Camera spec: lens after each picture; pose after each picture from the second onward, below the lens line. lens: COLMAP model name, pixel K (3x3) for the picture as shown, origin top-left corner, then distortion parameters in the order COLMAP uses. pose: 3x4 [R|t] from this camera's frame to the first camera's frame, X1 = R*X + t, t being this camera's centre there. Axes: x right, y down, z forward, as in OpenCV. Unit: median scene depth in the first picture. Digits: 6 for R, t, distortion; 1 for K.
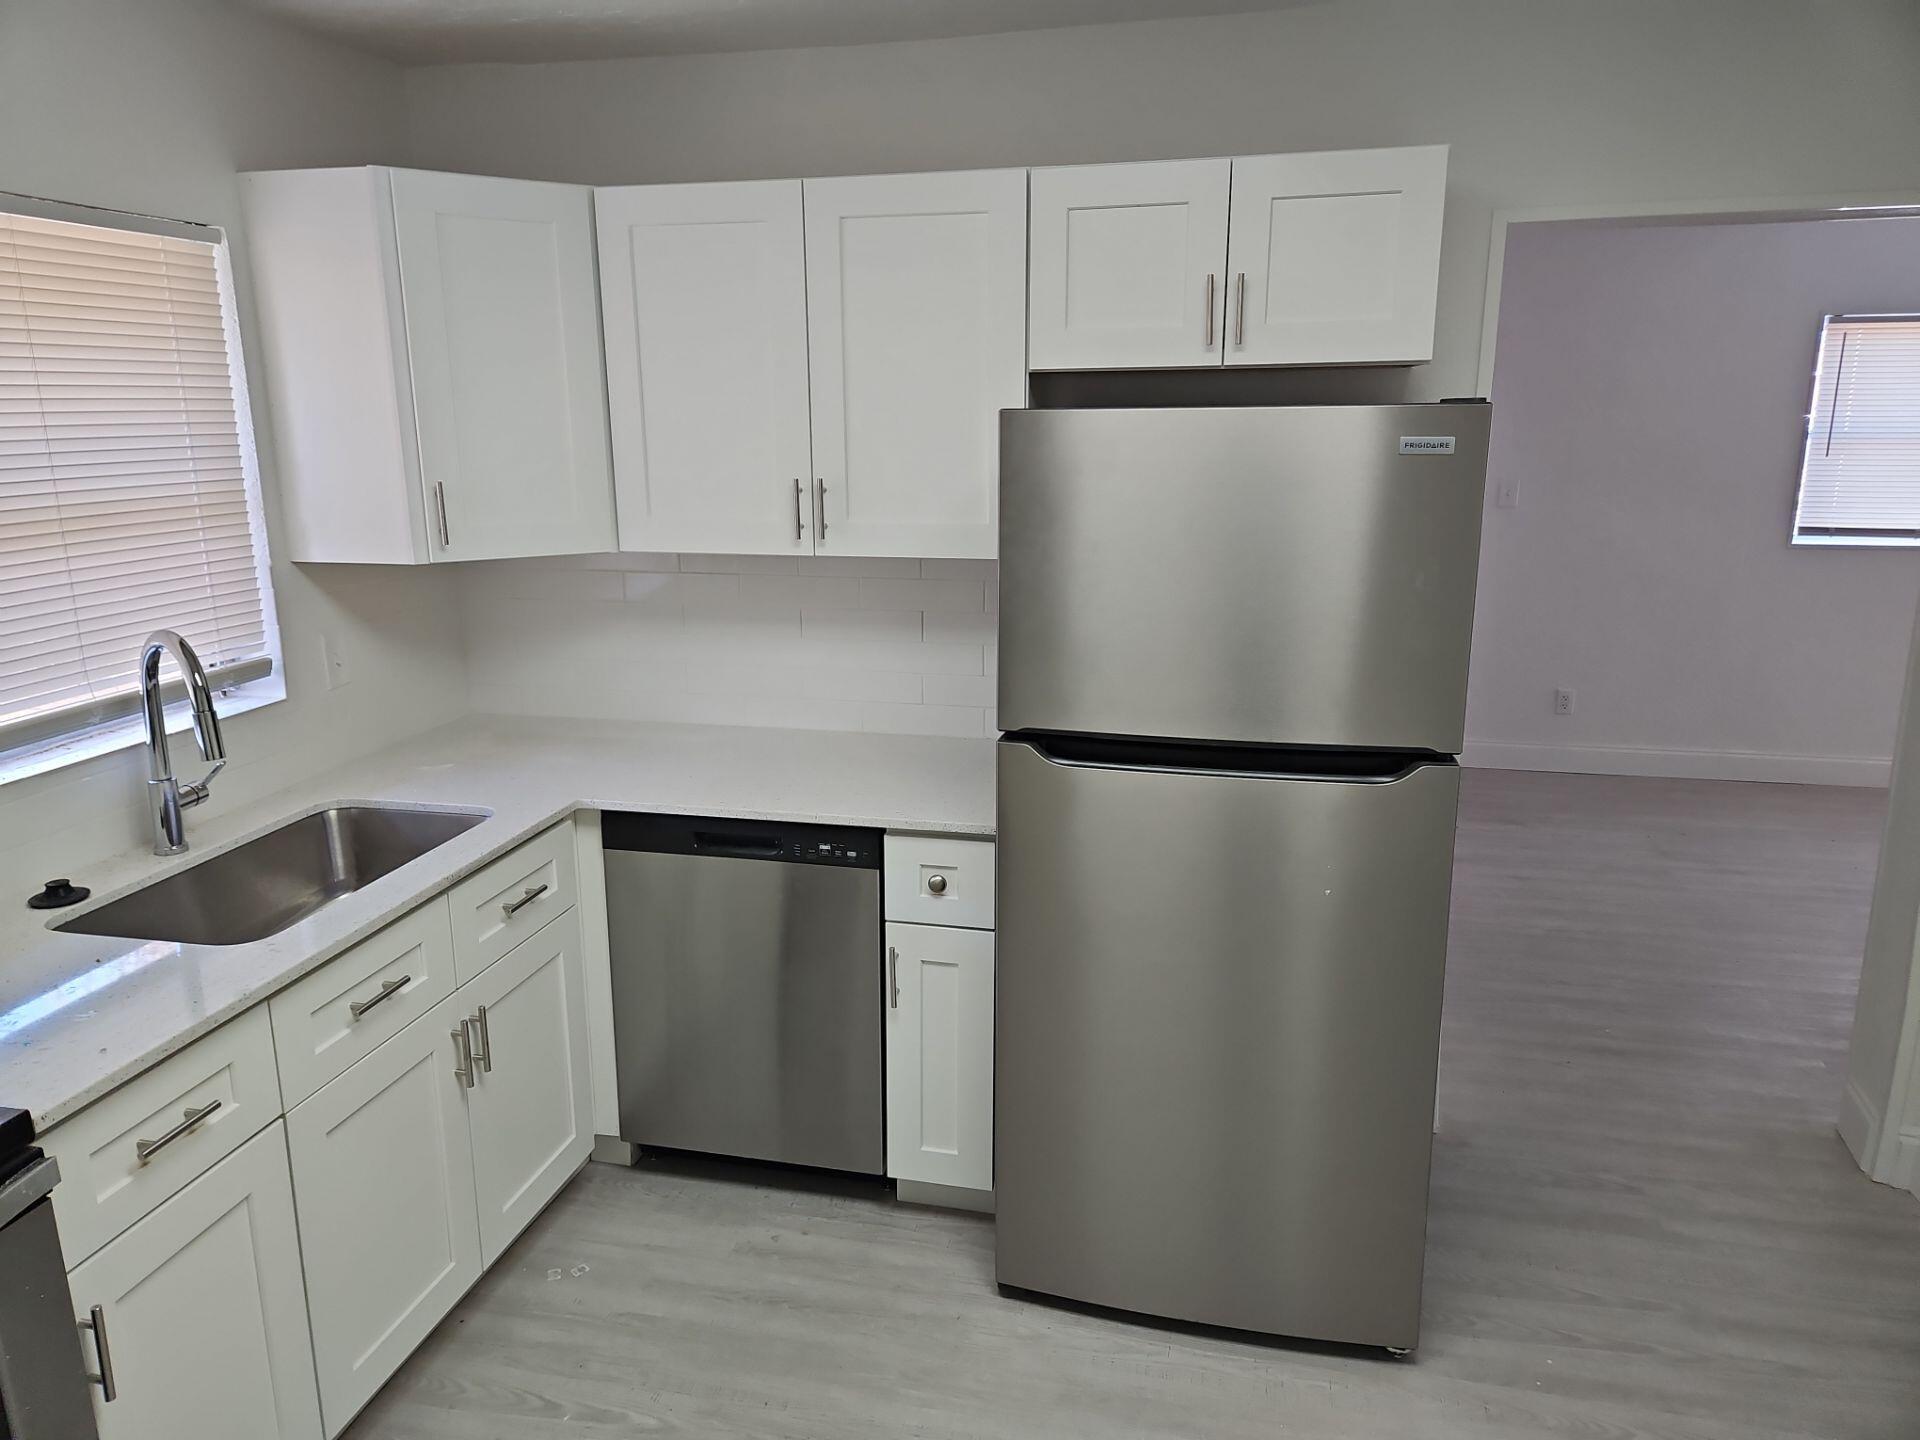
lens RADIAL K [[1287.0, 0, 942.0], [0, 1287.0, 694.8], [0, 0, 1]] dist [0.080019, -0.064950]
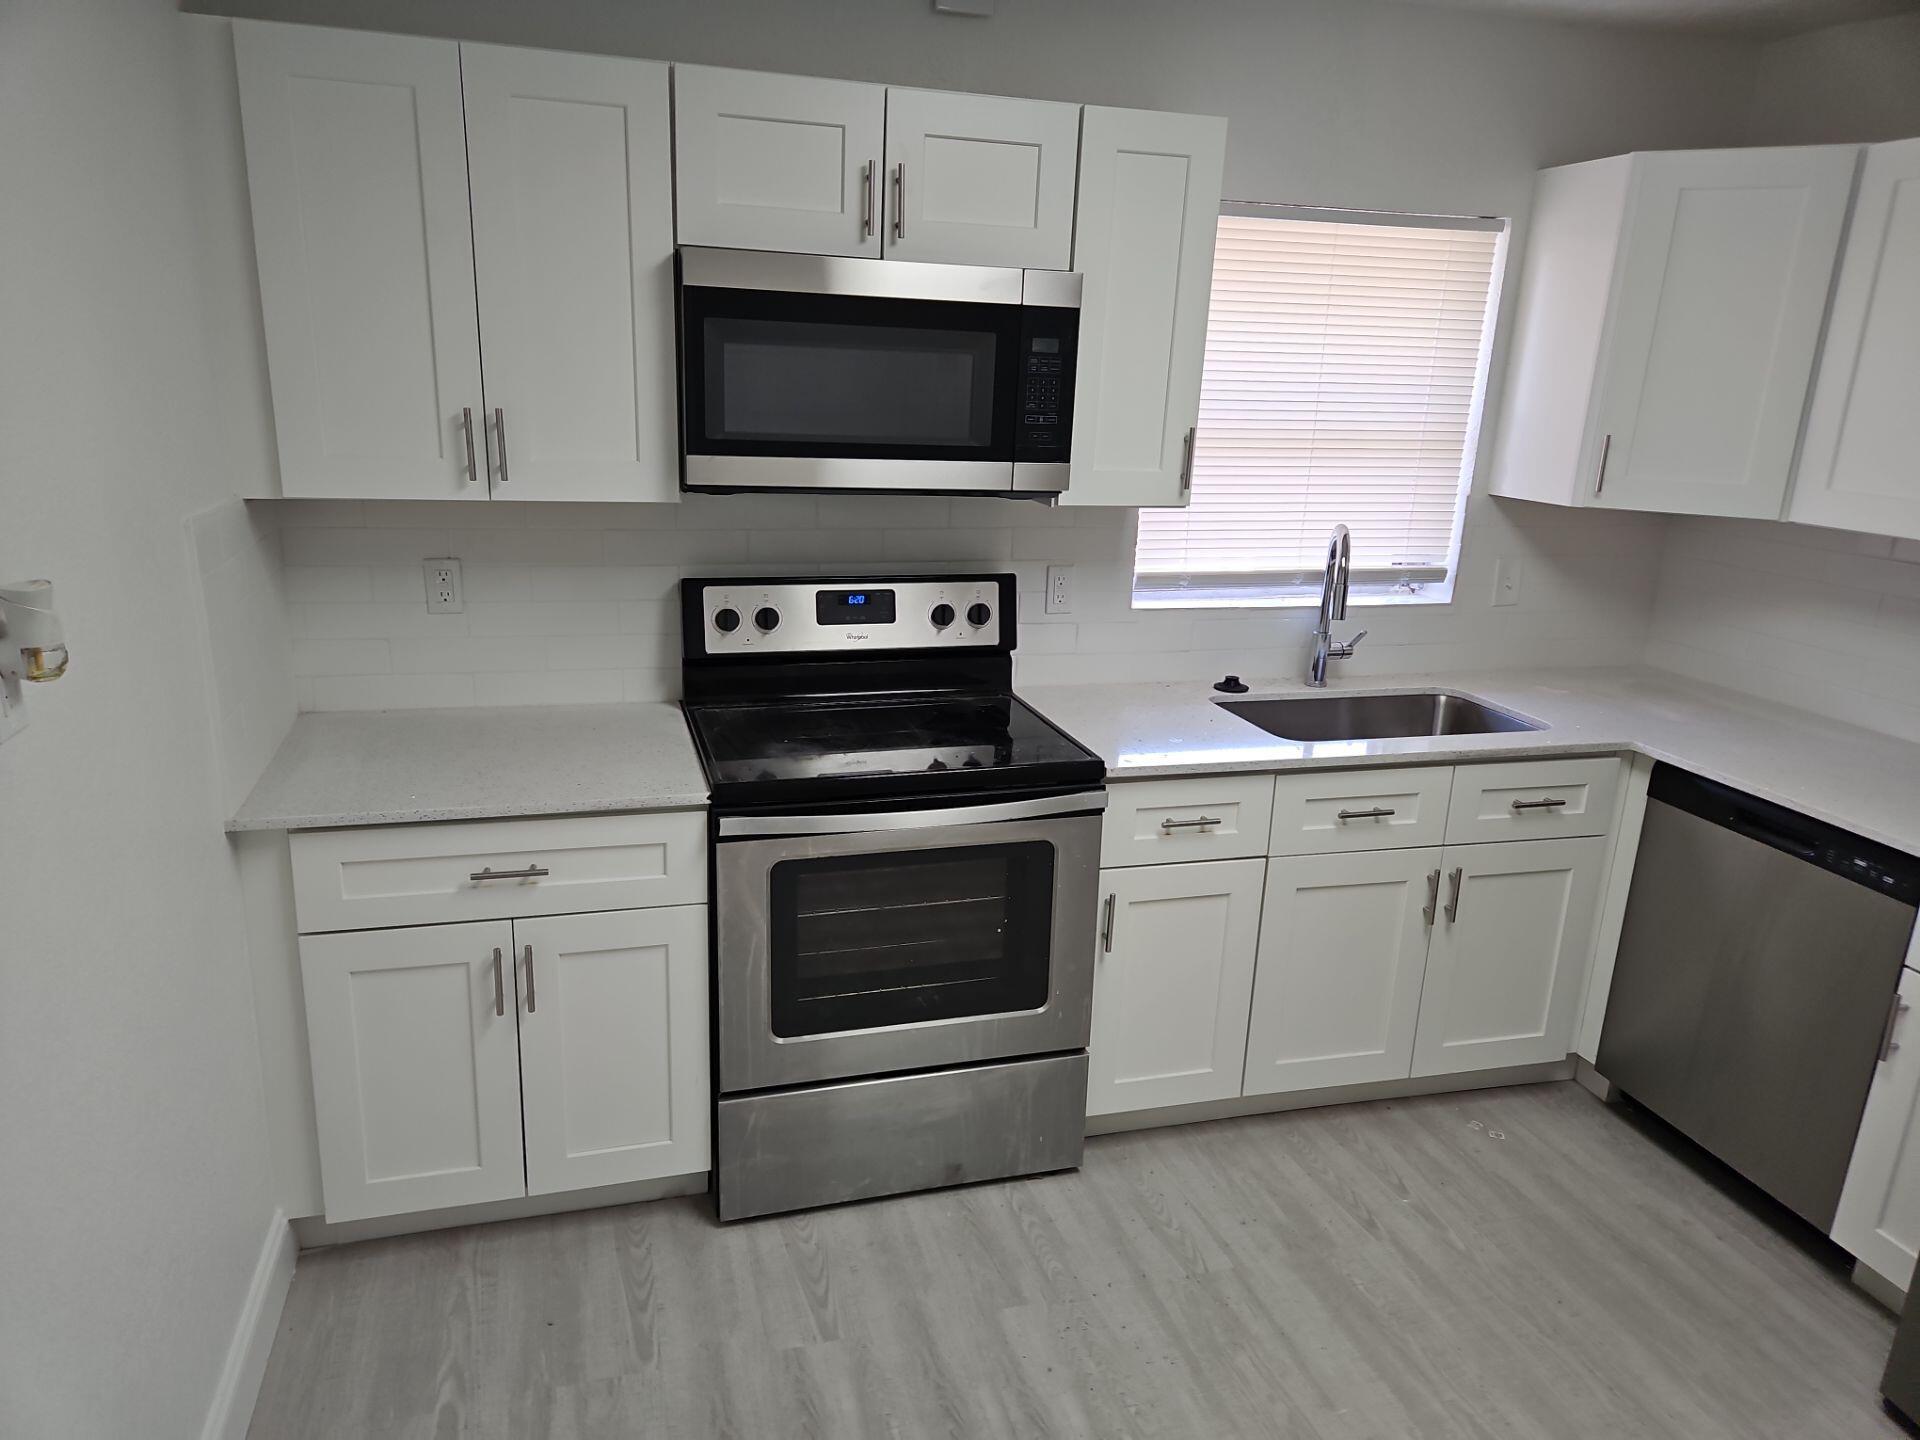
lens RADIAL K [[1270.4, 0, 942.5], [0, 1270.4, 722.0], [0, 0, 1]] dist [0.069162, -0.050454]
pose [[0.485155, 0.262031, -0.834245, 0.335668], [-0.232183, 0.958402, 0.166001, 0.021872], [0.843039, 0.113161, 0.525813, -0.036365]]
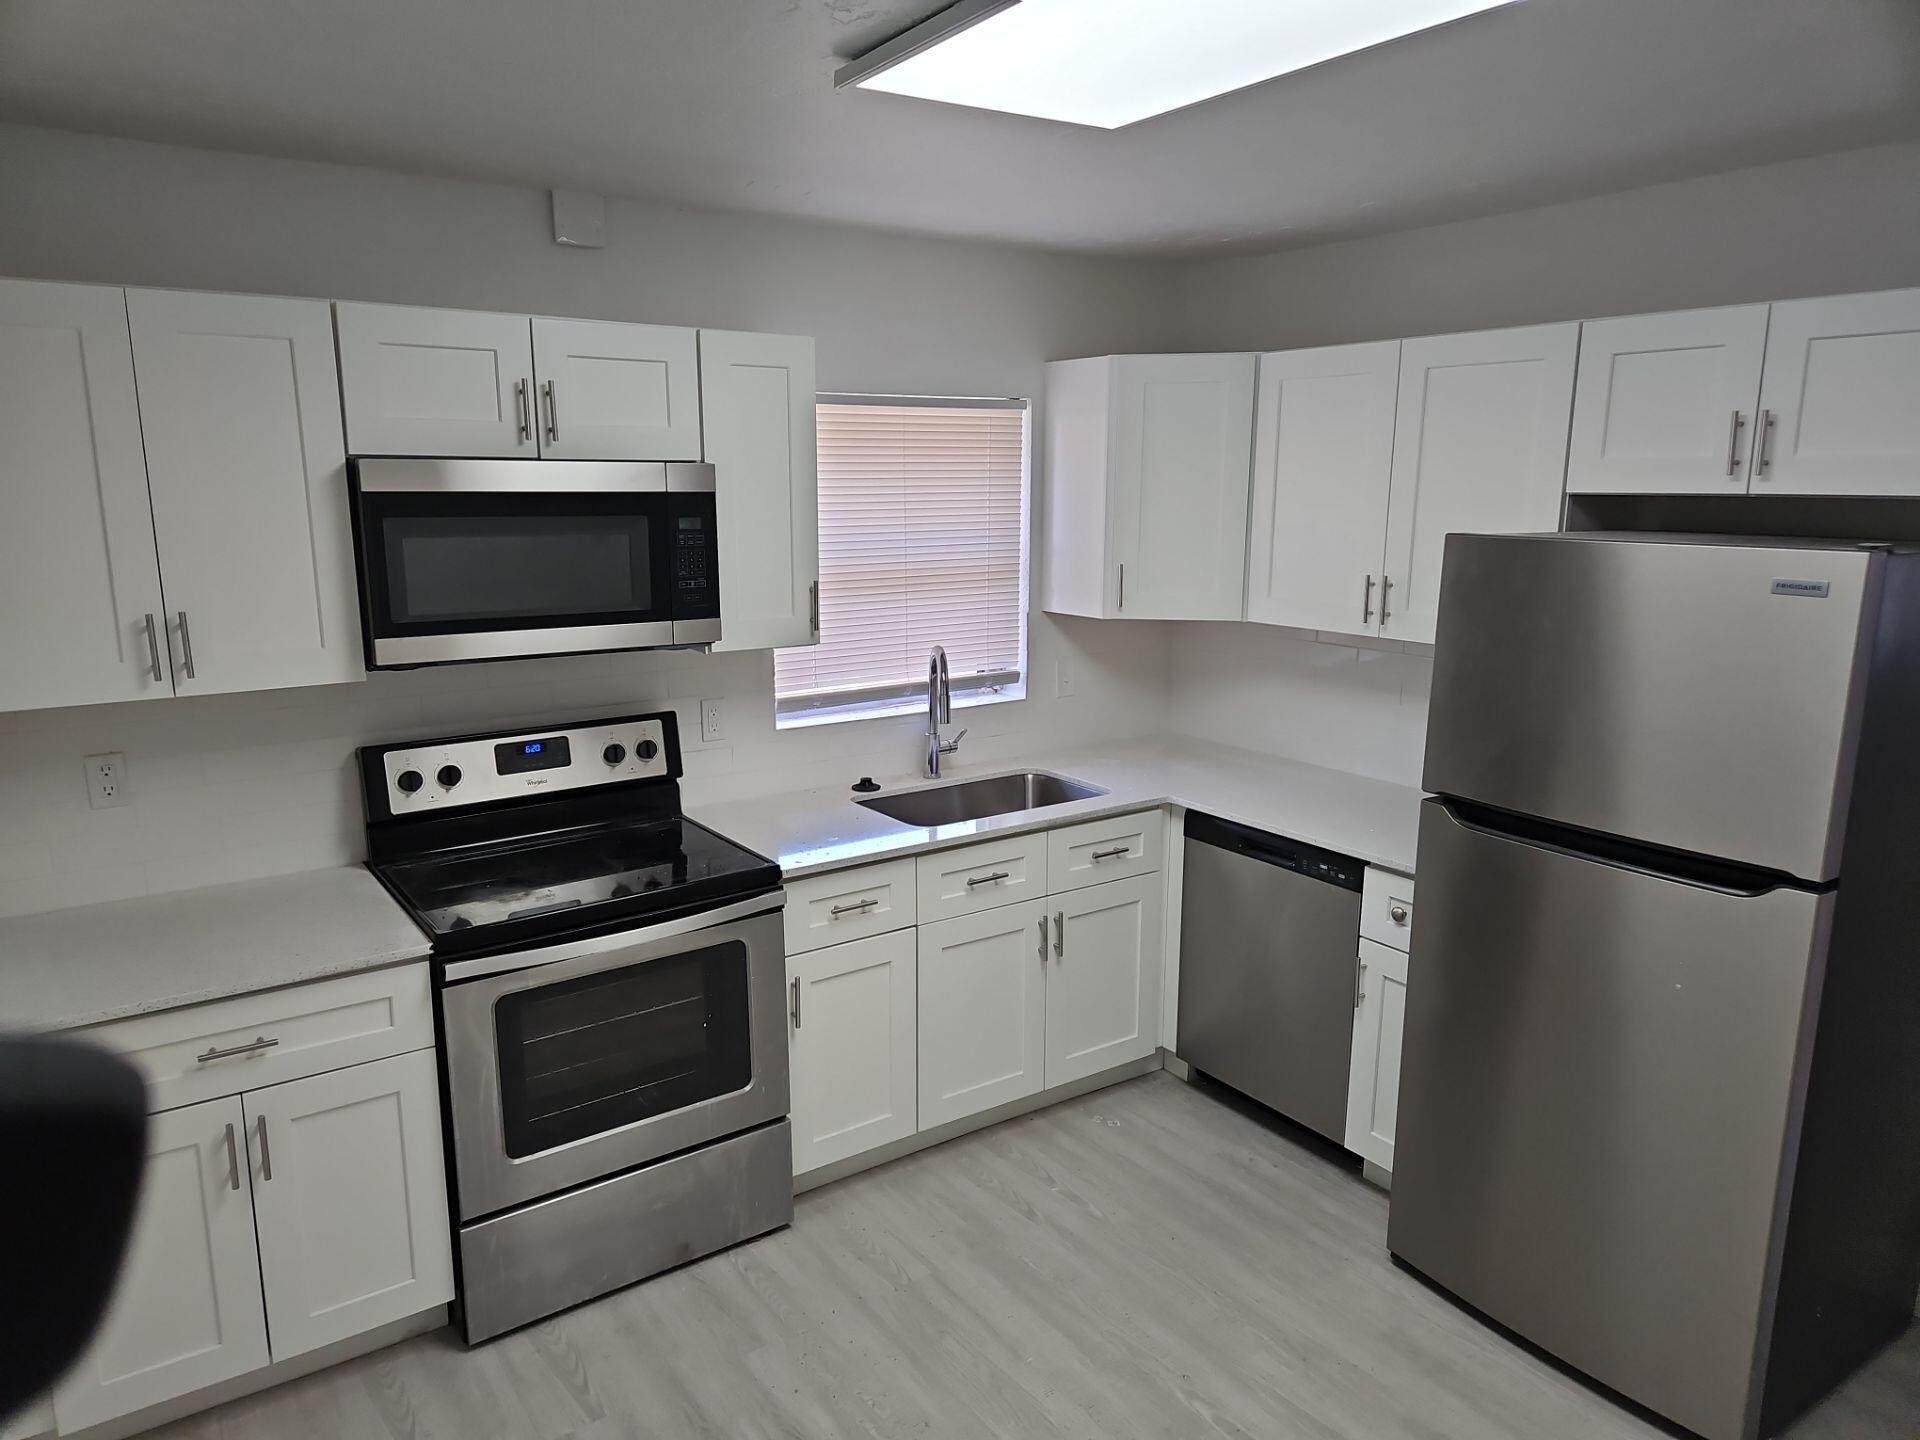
lens RADIAL K [[1270.4, 0, 942.5], [0, 1270.4, 722.0], [0, 0, 1]] dist [0.069162, -0.050454]
pose [[0.742098, 0.138622, -0.655801, 0.438580], [-0.154837, 0.987372, 0.033497, -0.005841], [0.652163, 0.076684, 0.754191, -0.198316]]
